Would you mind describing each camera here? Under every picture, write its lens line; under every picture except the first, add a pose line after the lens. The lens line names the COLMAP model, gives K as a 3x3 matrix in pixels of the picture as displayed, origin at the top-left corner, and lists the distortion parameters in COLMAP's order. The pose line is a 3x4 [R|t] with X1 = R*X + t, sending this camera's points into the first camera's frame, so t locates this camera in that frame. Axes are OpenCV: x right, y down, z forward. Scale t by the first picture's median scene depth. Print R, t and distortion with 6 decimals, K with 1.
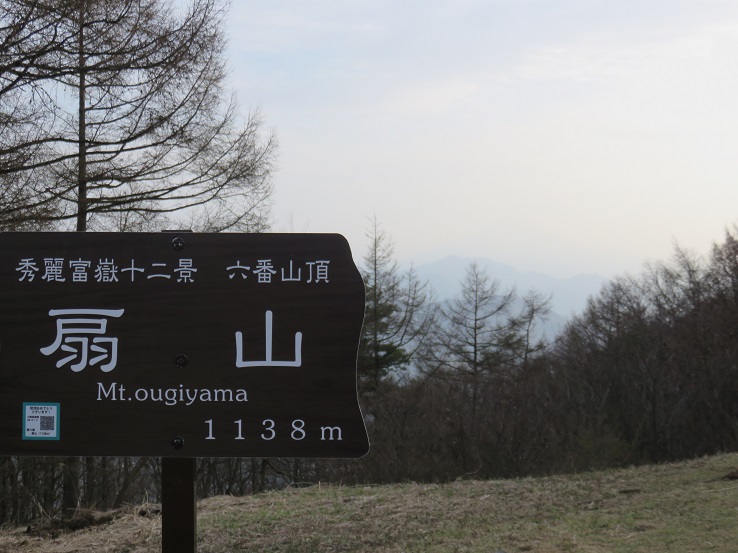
lens RADIAL K [[954.9, 0, 369.3], [0, 954.9, 276.2], [0, 0, 1]] dist [-0.025752, 0.000000]
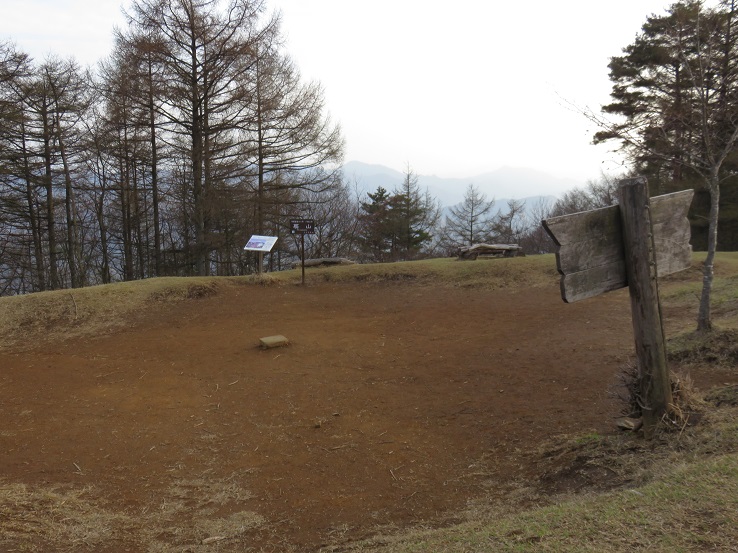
lens RADIAL K [[684.8, 0, 369.3], [0, 684.8, 276.9], [0, 0, 1]] dist [0.008505, 0.000000]
pose [[0.994297, 0.008820, -0.106281, 0.059129], [0.005799, 0.990628, 0.136466, -0.018047], [0.106489, -0.136304, 0.984927, -0.284707]]
